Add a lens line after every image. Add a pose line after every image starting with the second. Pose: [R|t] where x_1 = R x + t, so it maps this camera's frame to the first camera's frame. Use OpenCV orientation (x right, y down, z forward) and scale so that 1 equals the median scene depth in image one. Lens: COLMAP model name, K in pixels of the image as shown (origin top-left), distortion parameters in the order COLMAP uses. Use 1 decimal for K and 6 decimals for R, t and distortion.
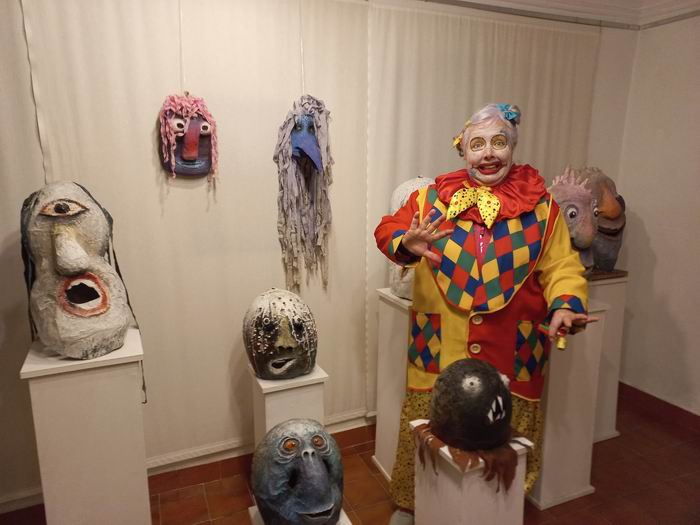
lens RADIAL K [[493.4, 0, 350.0], [0, 493.4, 262.5], [0, 0, 1]] dist [0.038719, -0.005470]
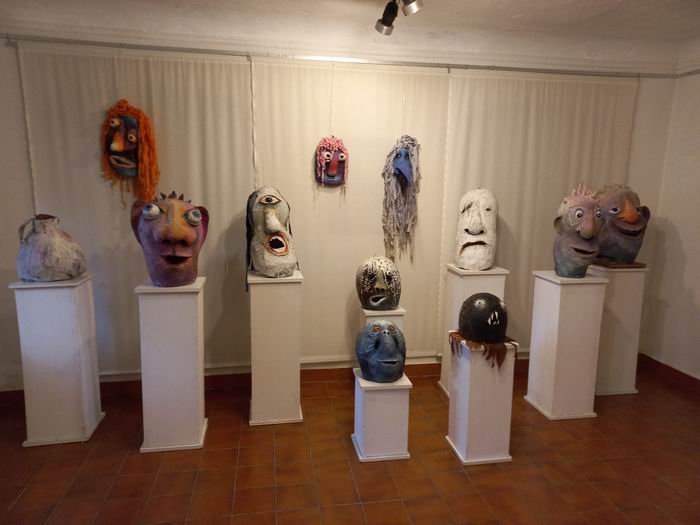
lens RADIAL K [[493.4, 0, 350.0], [0, 493.4, 262.5], [0, 0, 1]] dist [0.038719, -0.005470]
pose [[0.969448, 0.054766, -0.239106, 0.152128], [-0.062675, 0.997706, -0.025593, 0.125919], [0.237156, 0.039797, 0.970656, -0.595932]]
